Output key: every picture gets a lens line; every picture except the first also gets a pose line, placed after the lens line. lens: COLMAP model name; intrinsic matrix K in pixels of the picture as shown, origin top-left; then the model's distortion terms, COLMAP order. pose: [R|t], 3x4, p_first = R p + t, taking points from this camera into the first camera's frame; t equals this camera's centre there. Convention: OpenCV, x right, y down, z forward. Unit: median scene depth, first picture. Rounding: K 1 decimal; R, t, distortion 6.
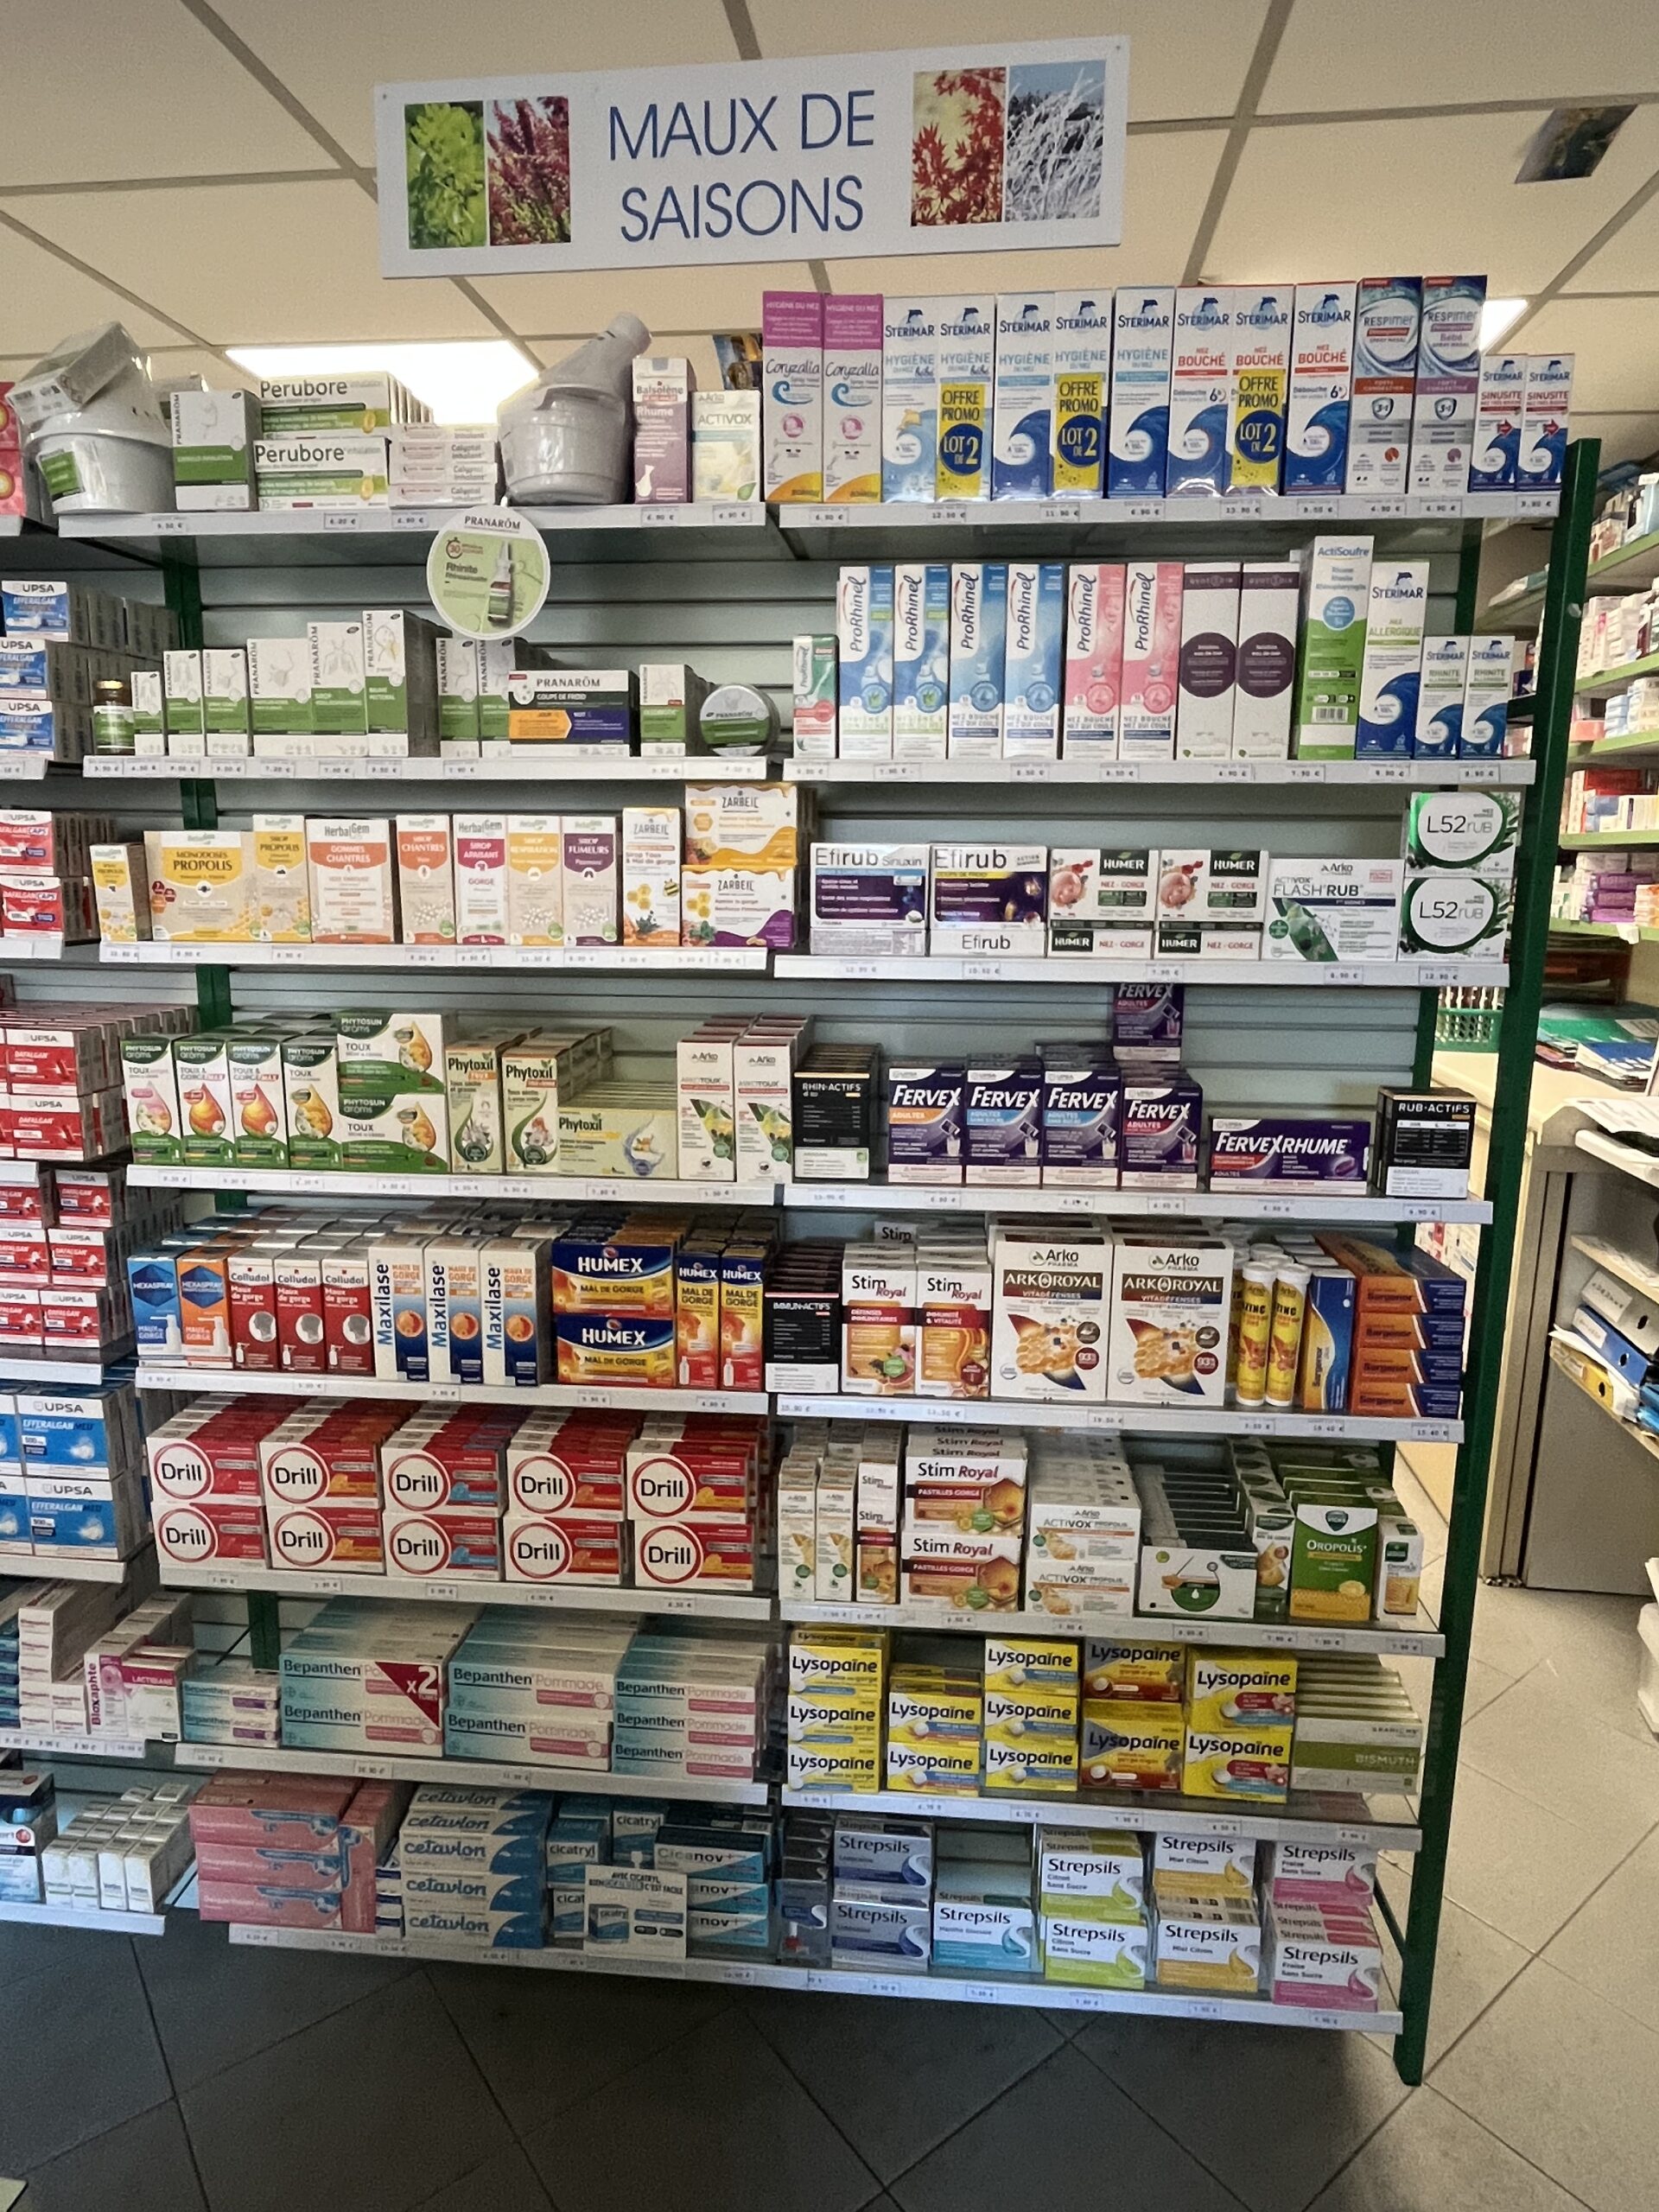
lens RADIAL K [[1277.2, 0, 829.5], [0, 1277.2, 1106.0], [0, 0, 1]] dist [-0.001142, -0.000903]
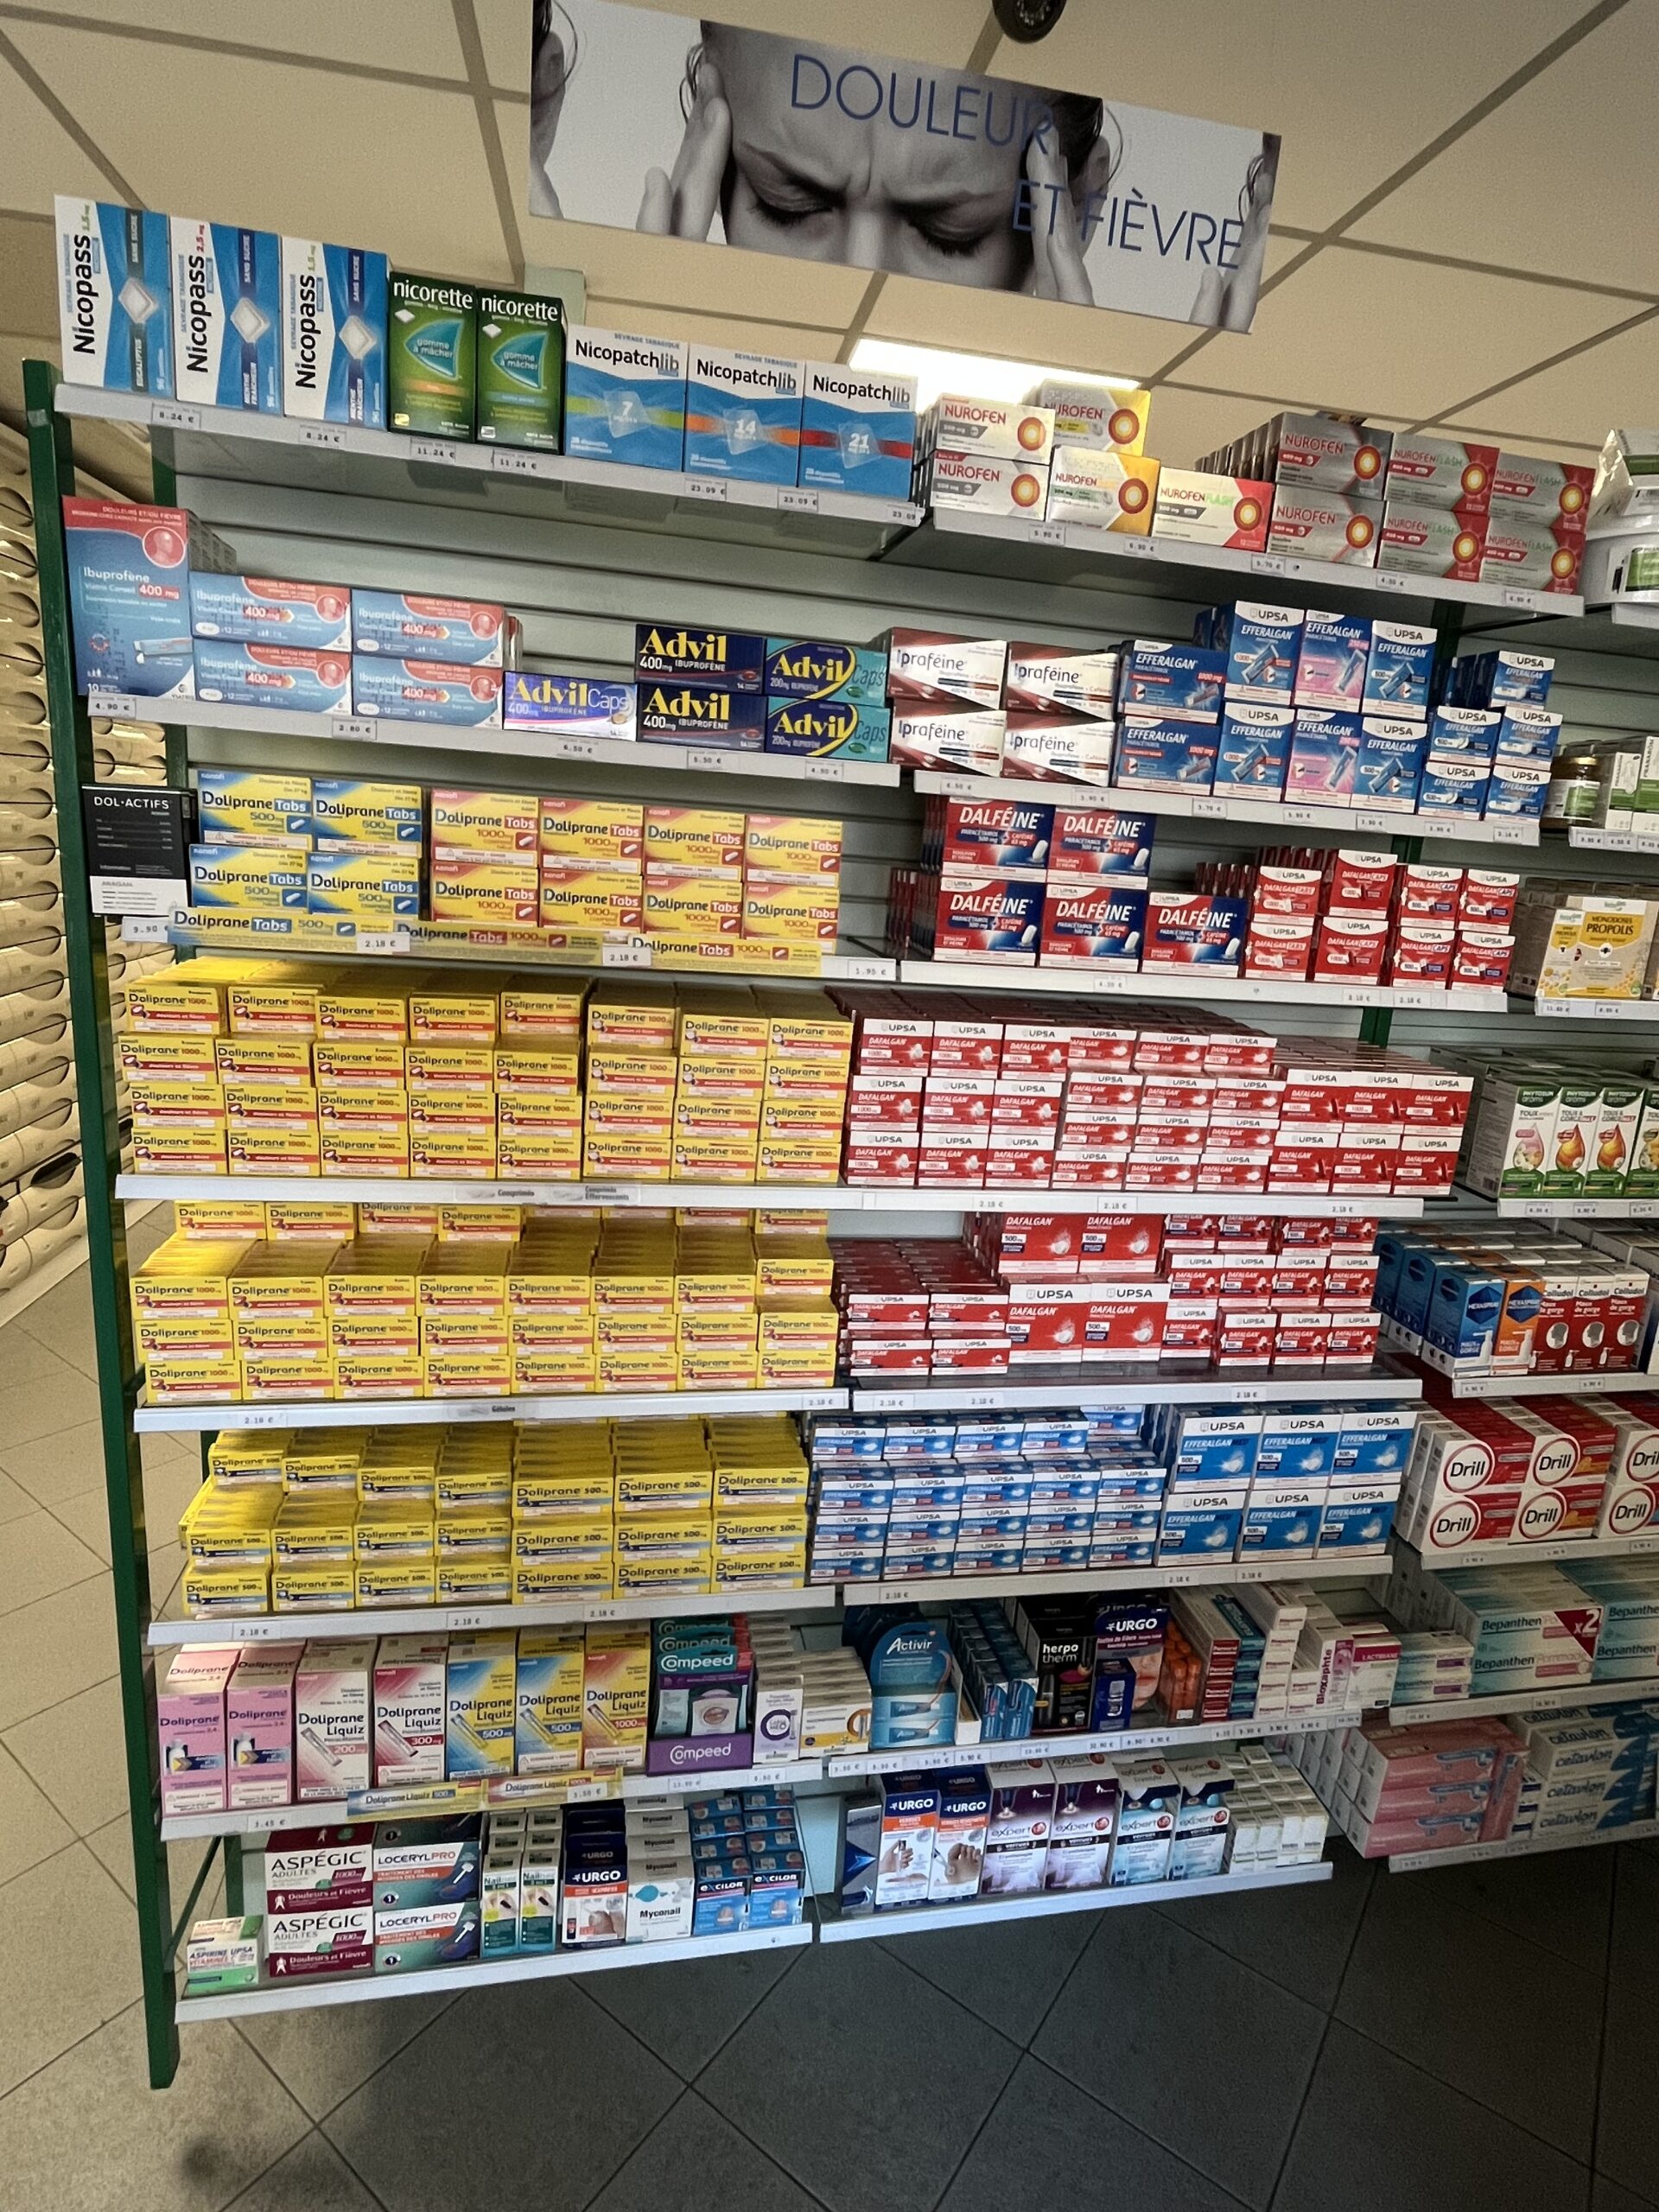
lens RADIAL K [[1150.2, 0, 829.5], [0, 1150.2, 1106.0], [0, 0, 1]] dist [-0.001735, 0.000605]
pose [[0.956988, -0.009703, 0.289965, -1.322669], [-0.005140, 0.998717, 0.050383, -0.076243], [-0.290082, -0.049706, 0.955710, 0.219760]]
